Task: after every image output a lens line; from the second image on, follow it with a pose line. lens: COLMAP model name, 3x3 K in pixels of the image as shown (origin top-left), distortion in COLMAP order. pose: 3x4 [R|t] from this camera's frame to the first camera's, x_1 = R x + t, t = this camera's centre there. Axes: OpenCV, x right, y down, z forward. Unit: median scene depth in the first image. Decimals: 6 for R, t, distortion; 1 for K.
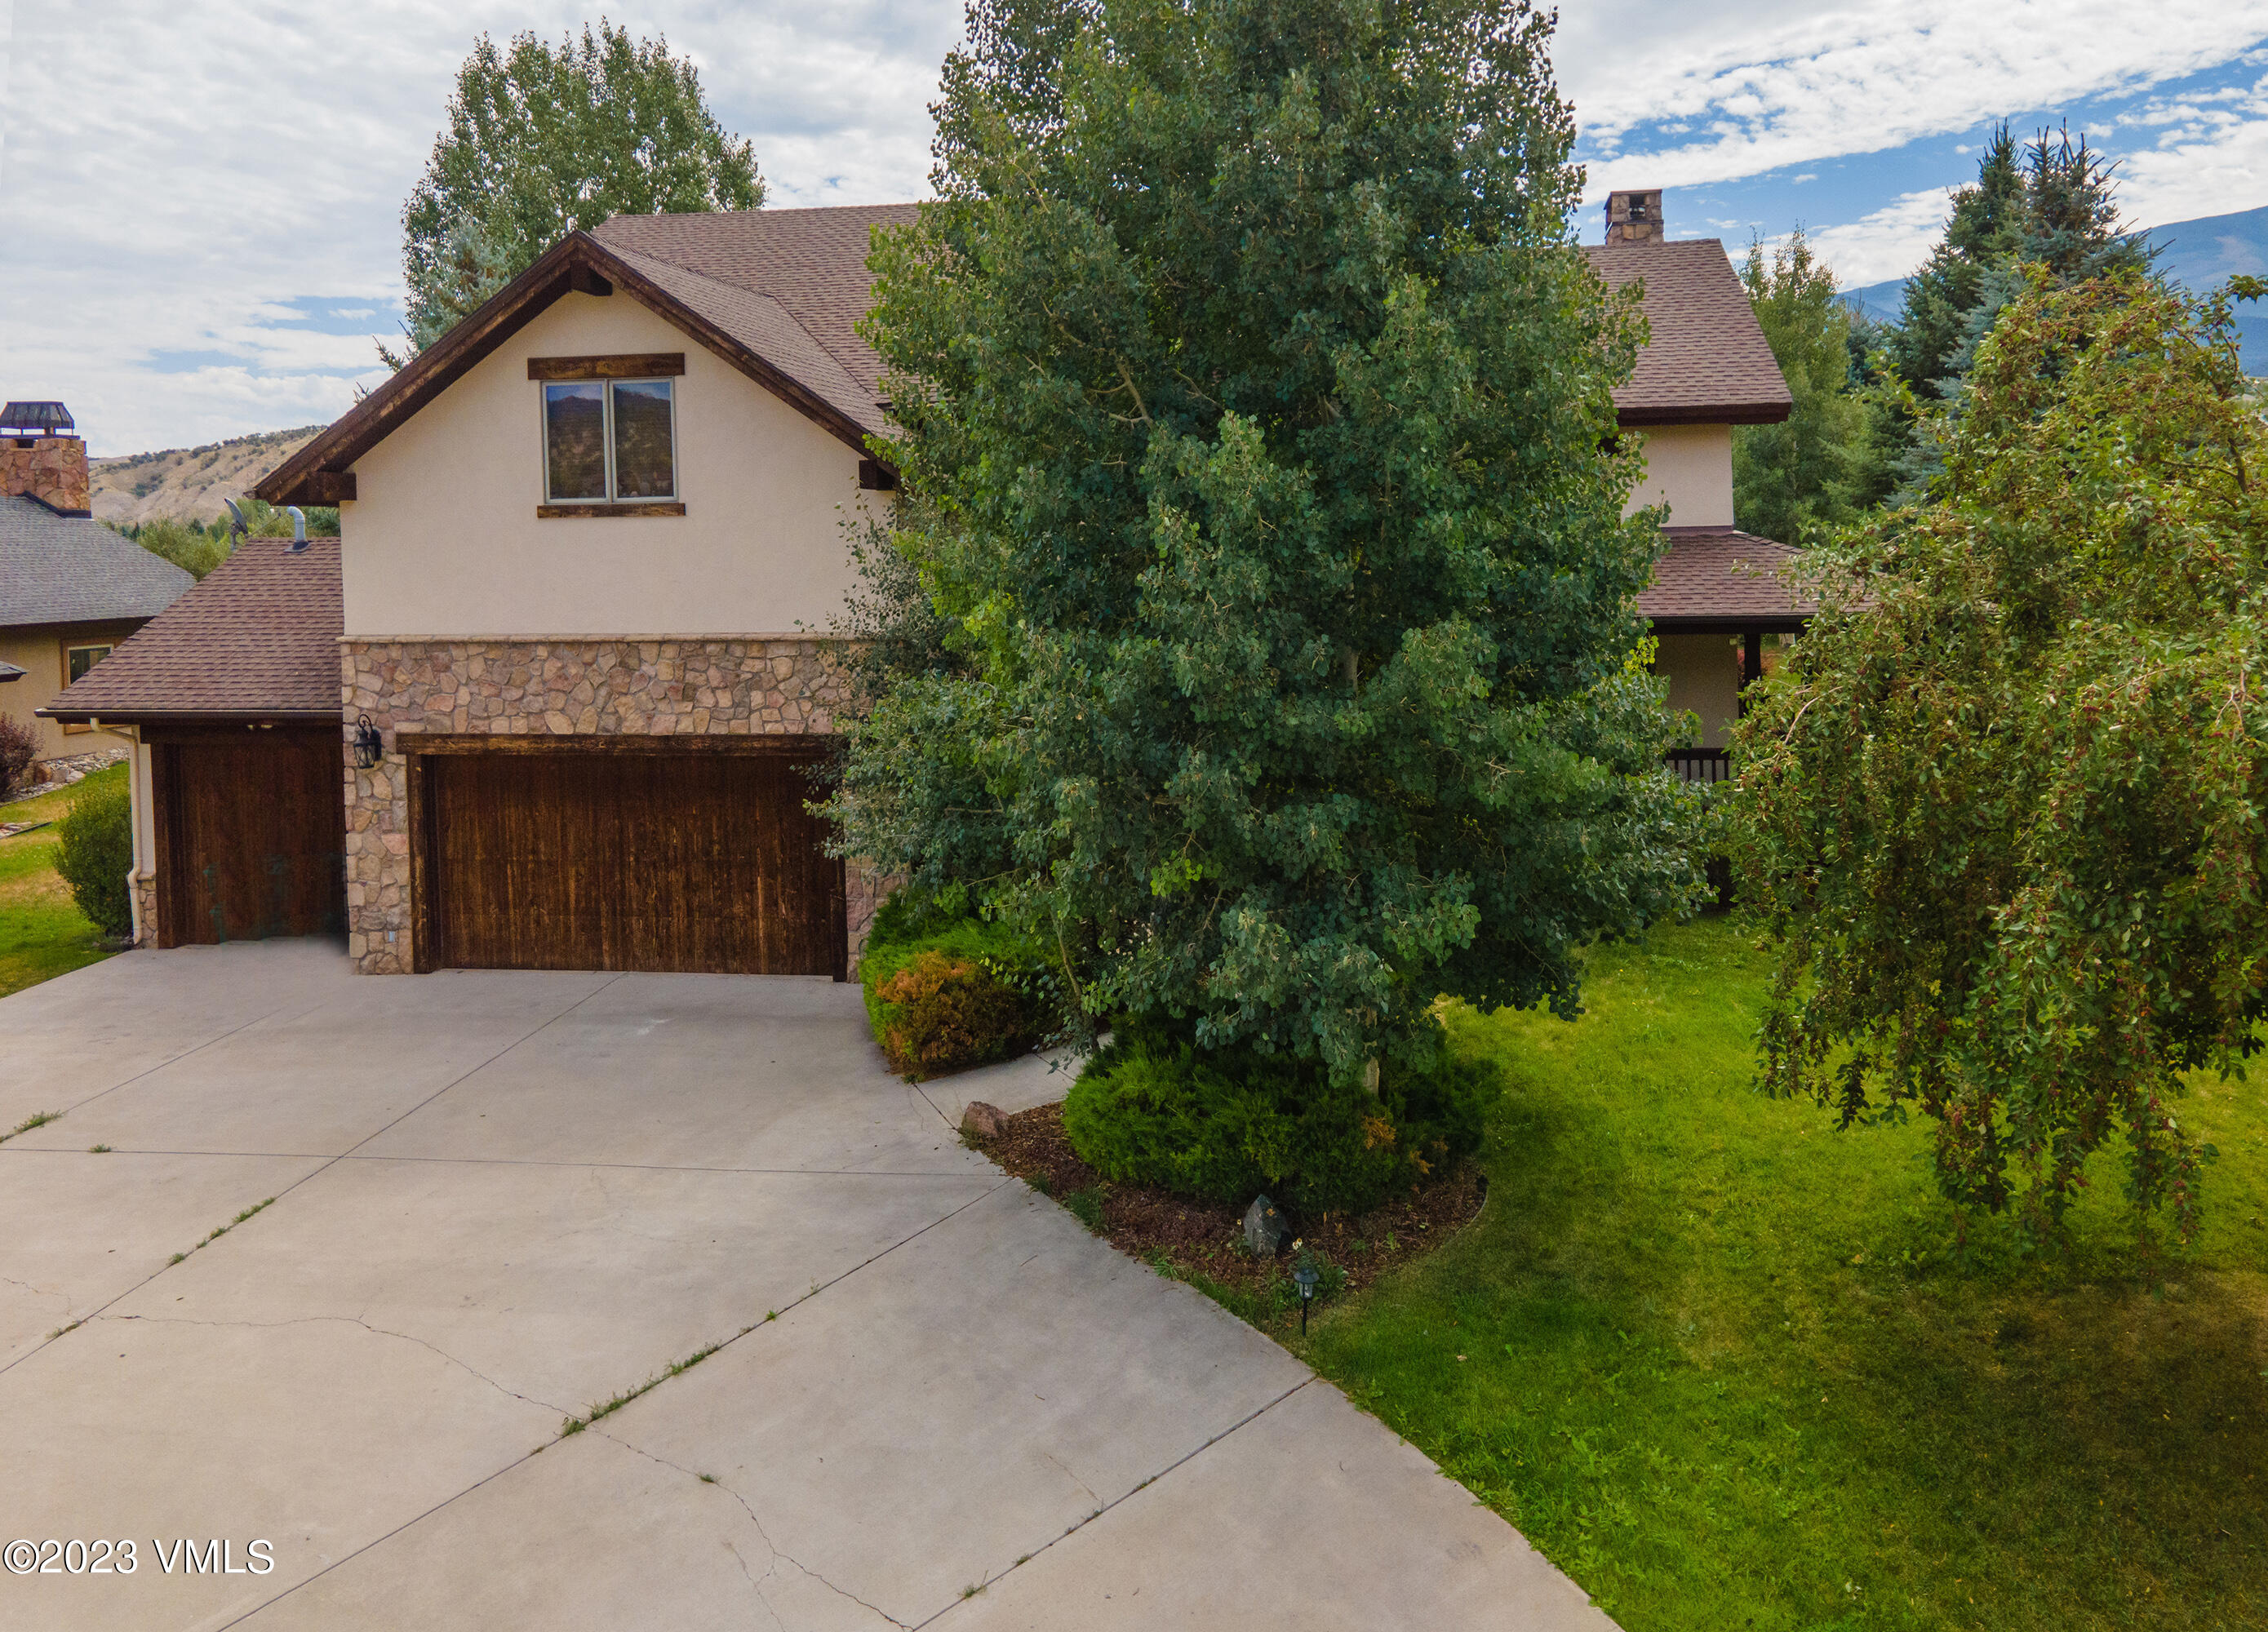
lens RADIAL K [[2036.2, 0, 1142.4], [0, 2036.2, 558.2], [0, 0, 1]] dist [-0.003305, 0.000263]
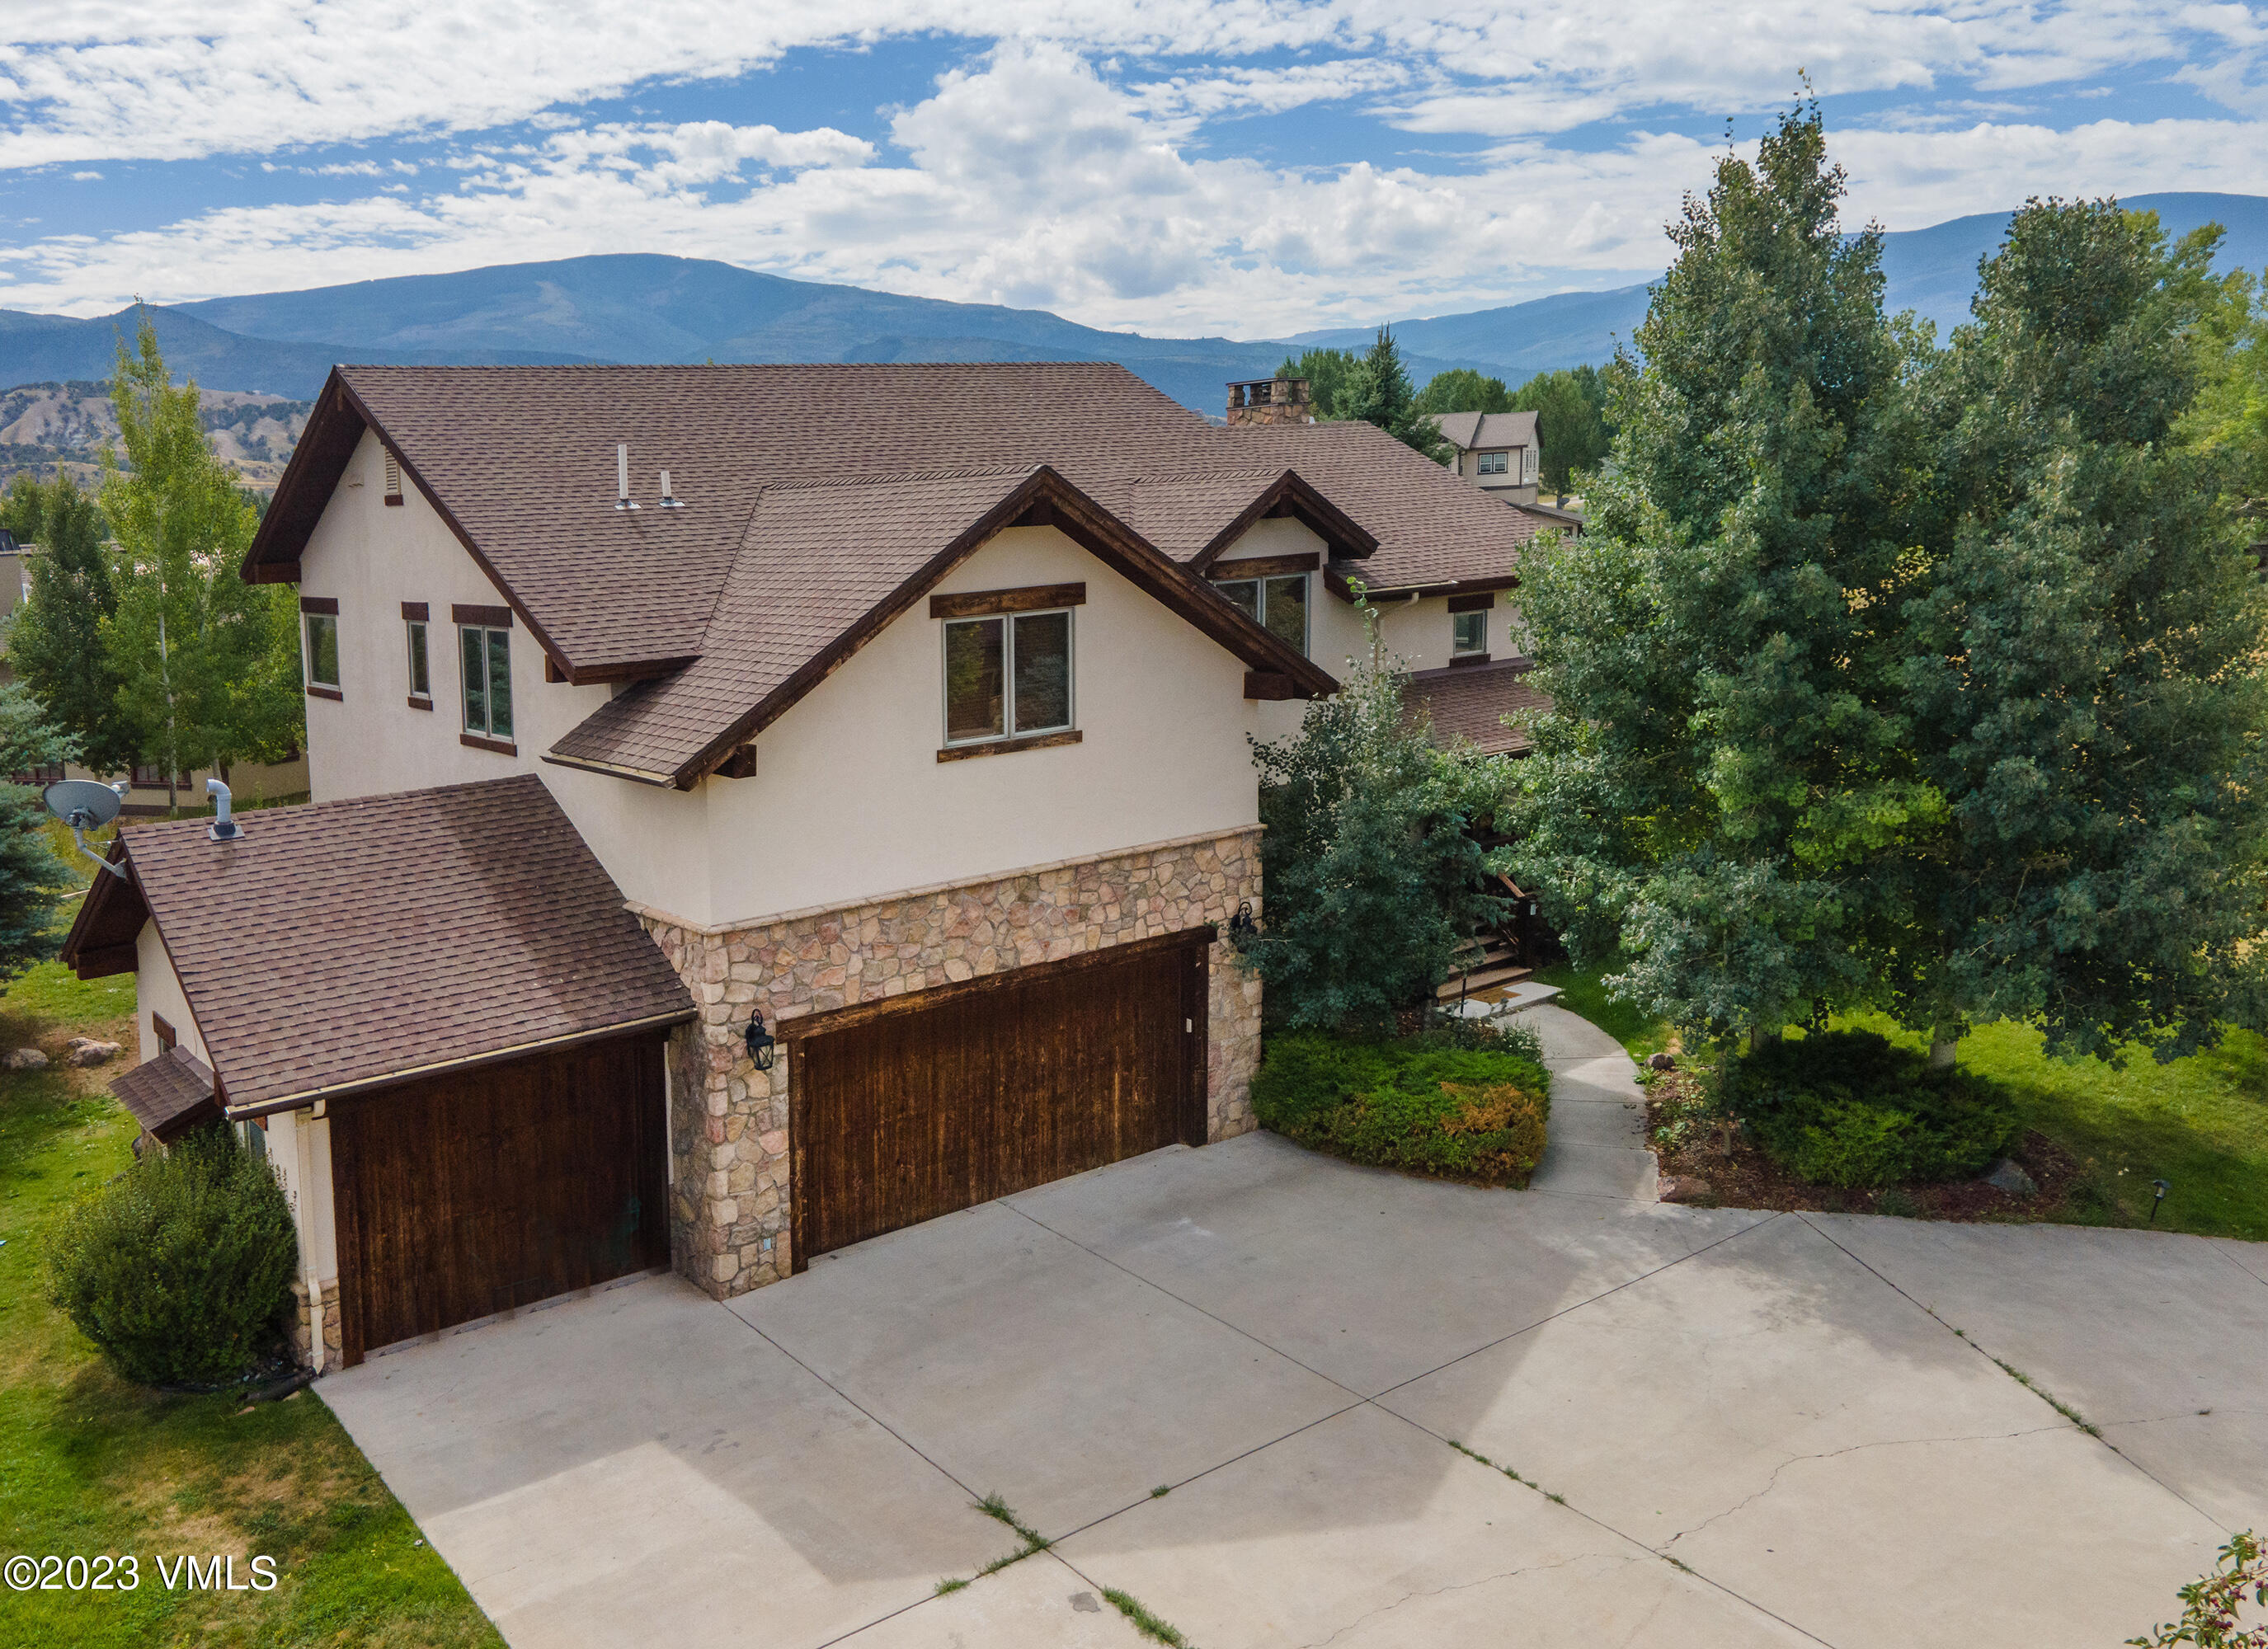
lens RADIAL K [[1878.8, 0, 1221.4], [0, 1878.8, 784.6], [0, 0, 1]] dist [0.019515, 0.071681]
pose [[0.675478, -0.140545, 0.723862, -0.831870], [0.062323, 0.989037, 0.133874, -0.117240], [-0.734742, -0.045315, 0.676832, 0.307781]]
